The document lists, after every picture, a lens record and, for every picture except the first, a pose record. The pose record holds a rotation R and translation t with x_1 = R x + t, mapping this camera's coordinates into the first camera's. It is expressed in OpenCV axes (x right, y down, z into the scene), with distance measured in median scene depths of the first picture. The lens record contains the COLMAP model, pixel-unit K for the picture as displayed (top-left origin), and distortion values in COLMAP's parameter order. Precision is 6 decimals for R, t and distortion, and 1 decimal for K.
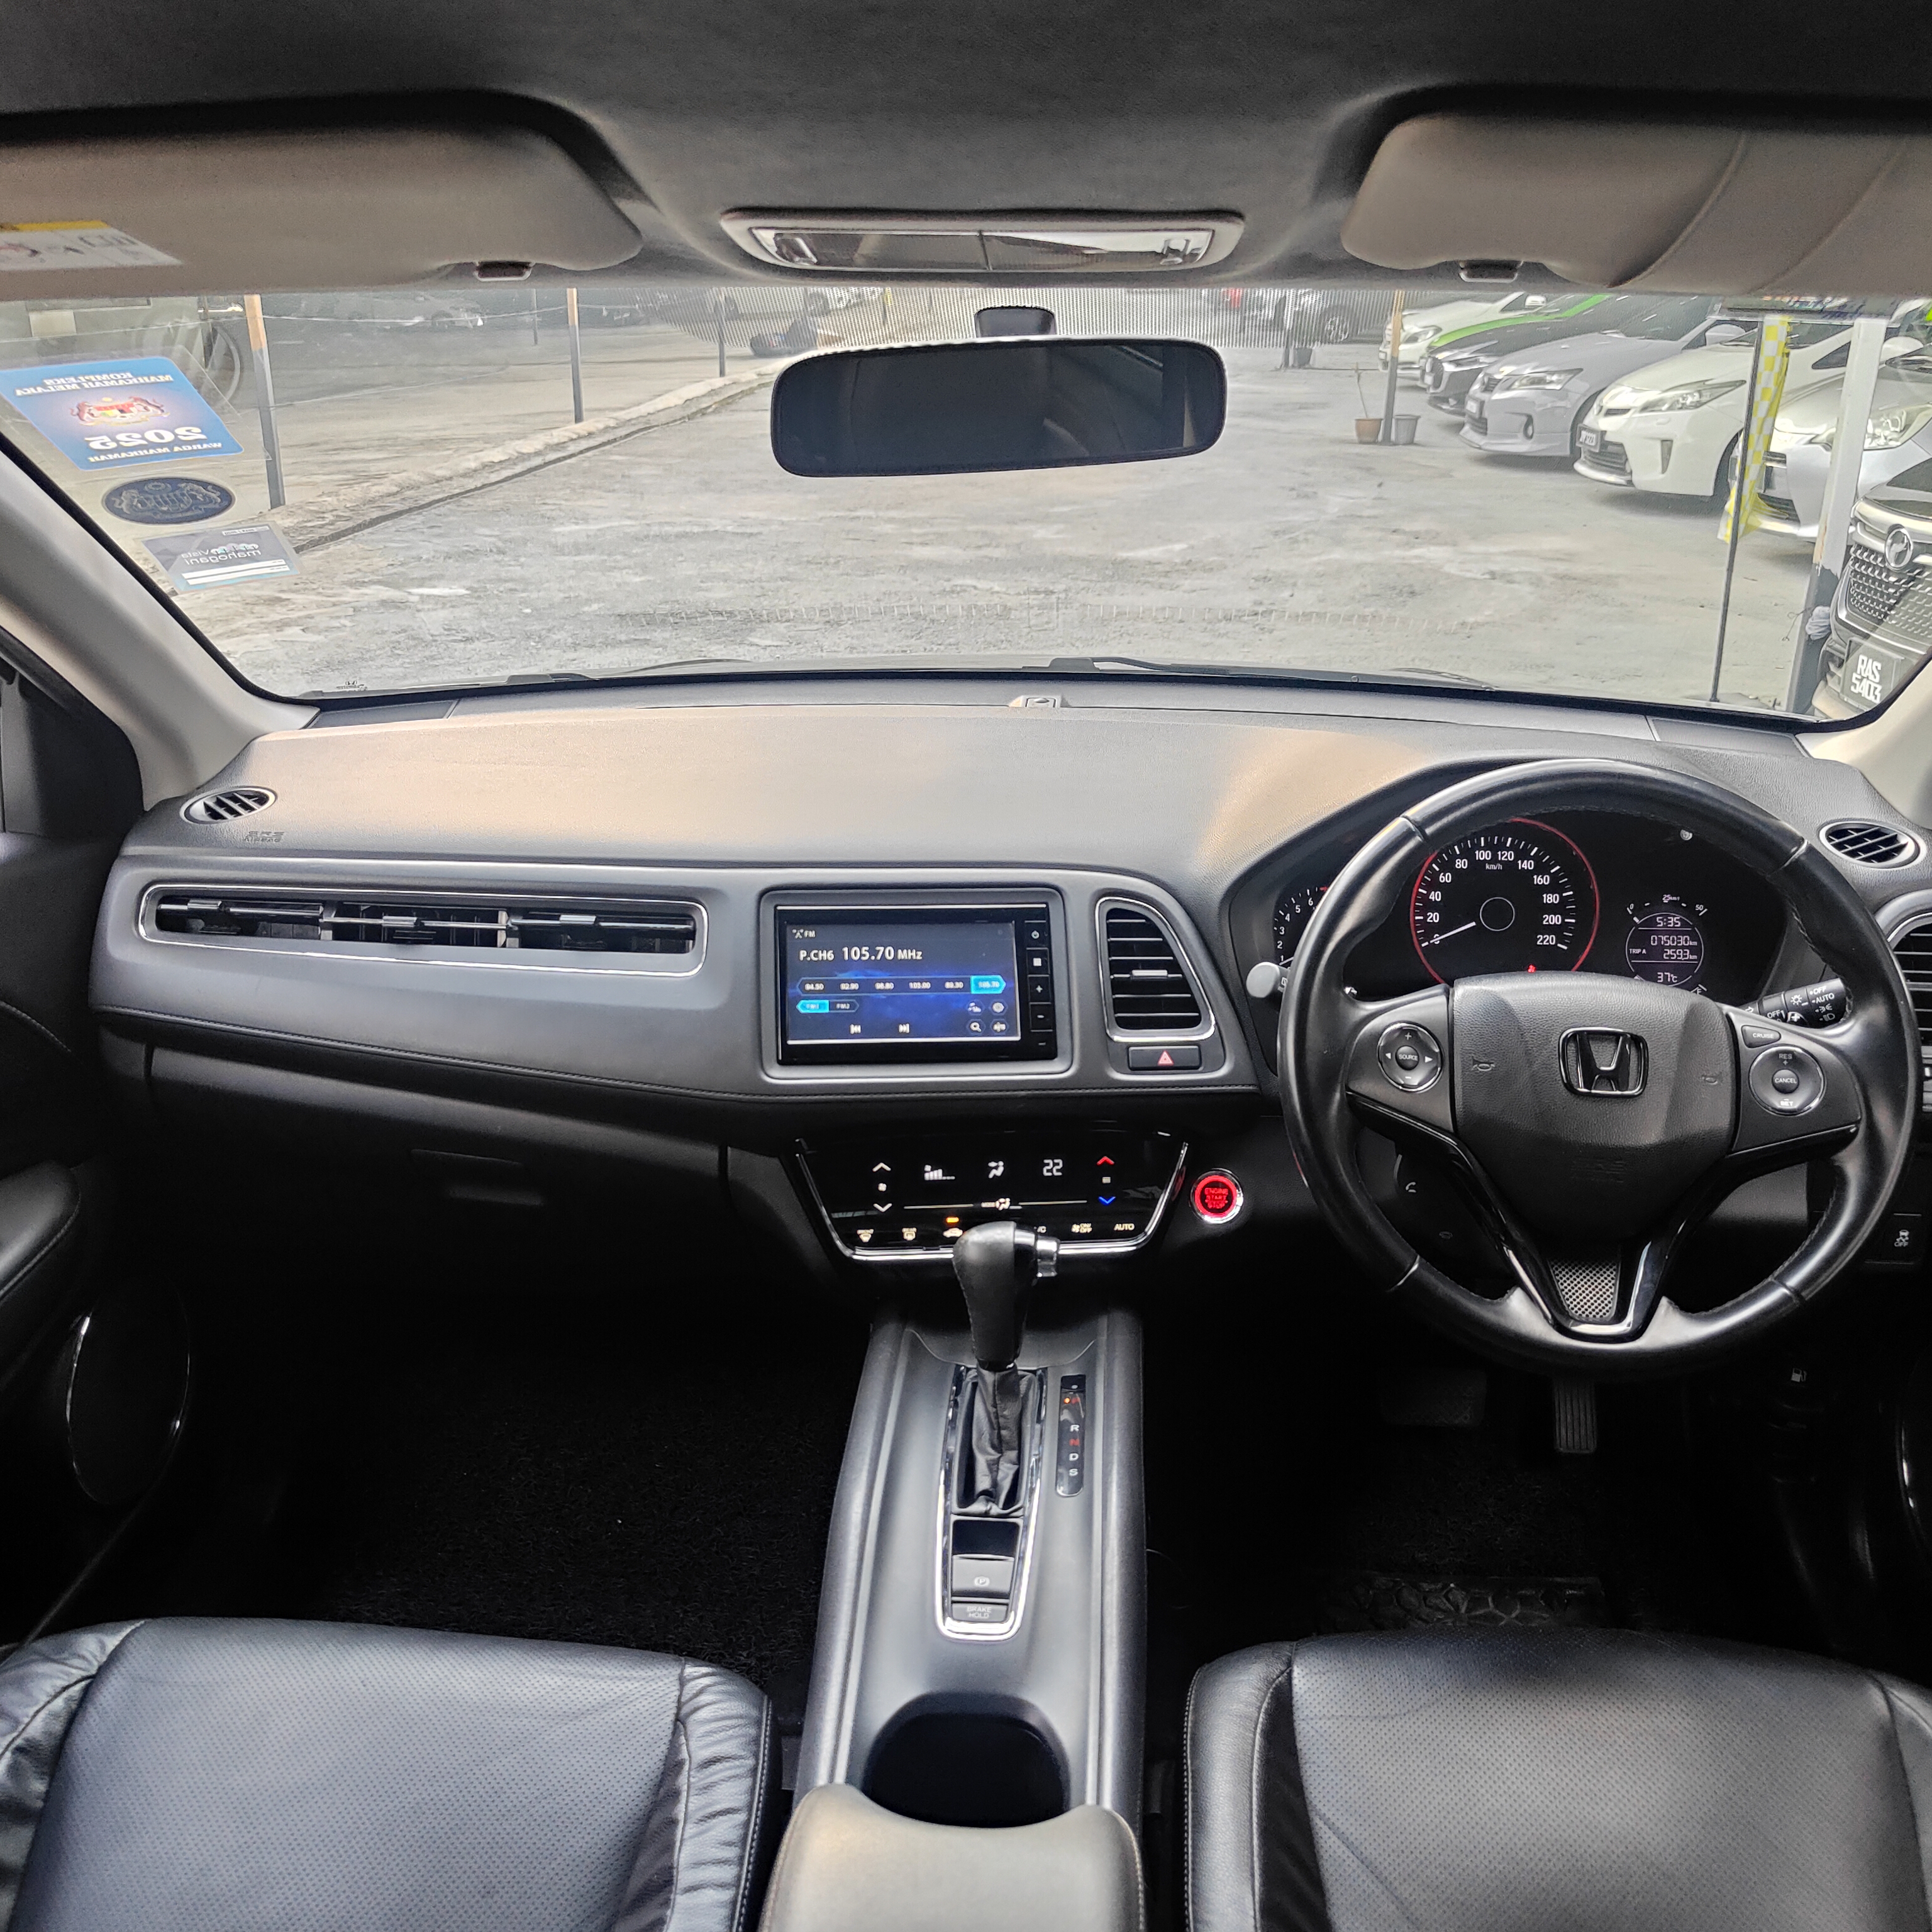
lens RADIAL K [[1684.1, 0, 966.0], [0, 1684.1, 966.0], [0, 0, 1]] dist [-0.042897, -0.001749]
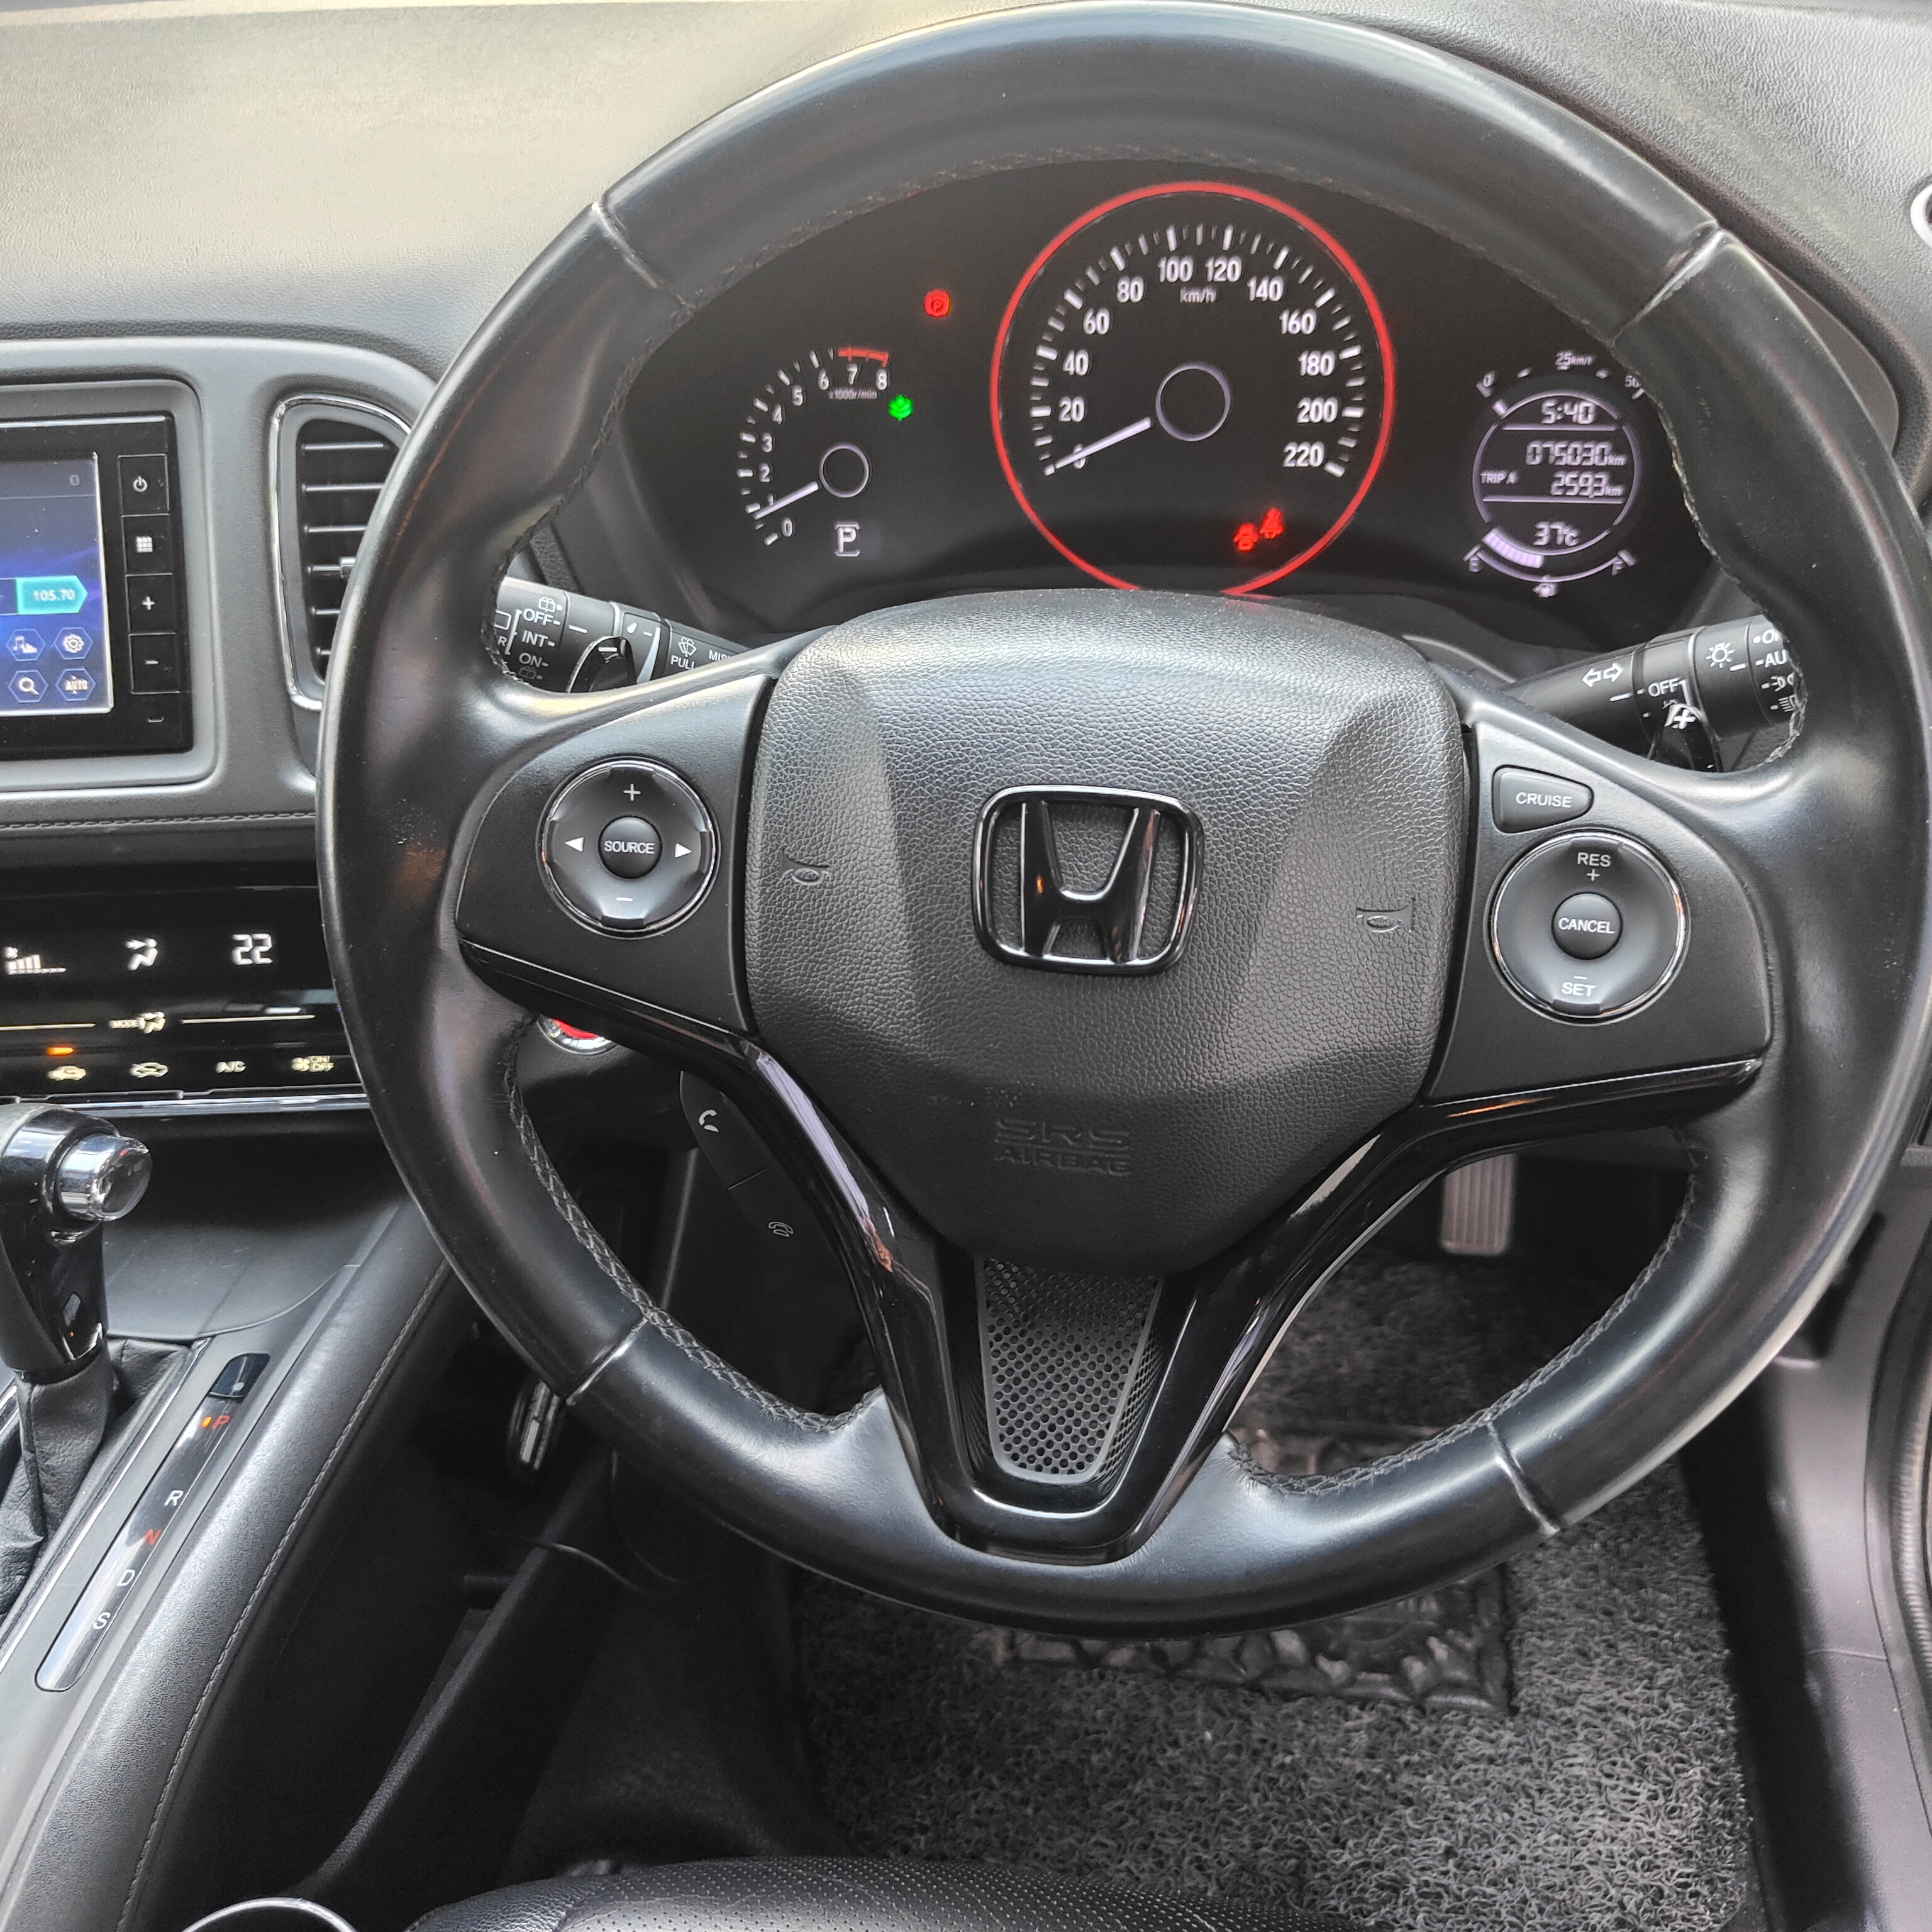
lens RADIAL K [[1826.0, 0, 966.0], [0, 1826.0, 966.0], [0, 0, 1]] dist [-0.021236, 0.001792]
pose [[0.996111, 0.005158, -0.087956, 0.318792], [0.022222, 0.951304, 0.307453, -0.041684], [0.085258, -0.308212, 0.947490, 0.490149]]
